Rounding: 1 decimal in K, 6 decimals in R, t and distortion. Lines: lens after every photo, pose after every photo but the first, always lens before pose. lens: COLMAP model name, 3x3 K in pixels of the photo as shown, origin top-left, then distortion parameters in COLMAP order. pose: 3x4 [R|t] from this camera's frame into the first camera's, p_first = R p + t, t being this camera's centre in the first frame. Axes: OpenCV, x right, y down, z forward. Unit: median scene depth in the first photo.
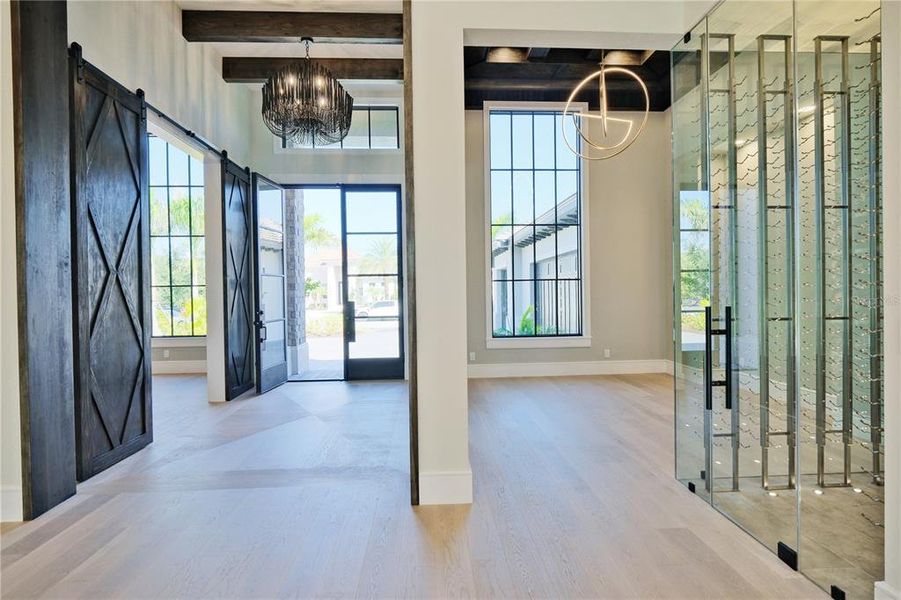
lens RADIAL K [[485.8, 0, 450.5], [0, 485.8, 300.0], [0, 0, 1]] dist [-0.001223, 0.000086]
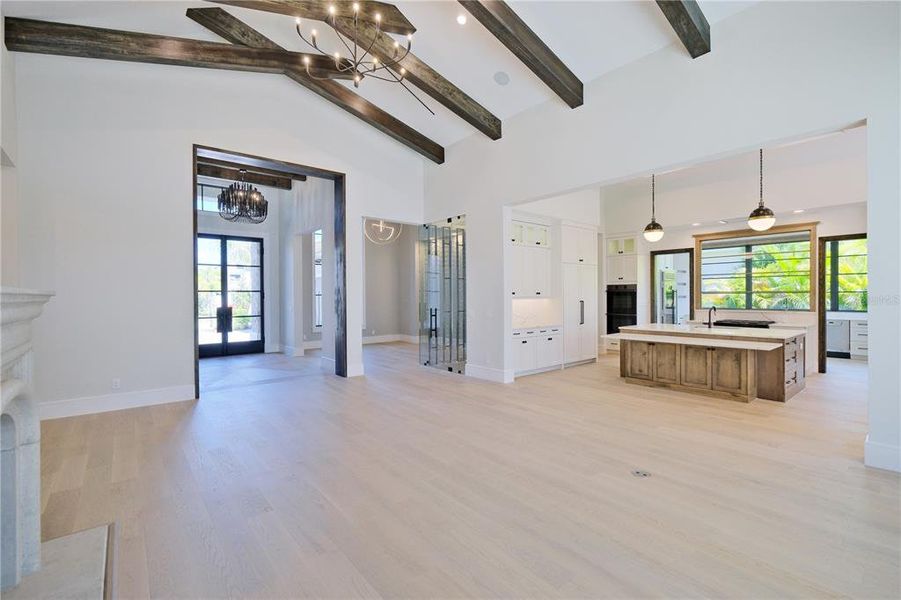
lens RADIAL K [[411.8, 0, 450.2], [0, 411.8, 296.3], [0, 0, 1]] dist [-0.001982, -0.000149]
pose [[0.812198, 0.011187, 0.583274, -0.746859], [0.001033, 0.999787, -0.020614, -0.007024], [-0.583381, 0.017345, 0.812014, -1.021184]]
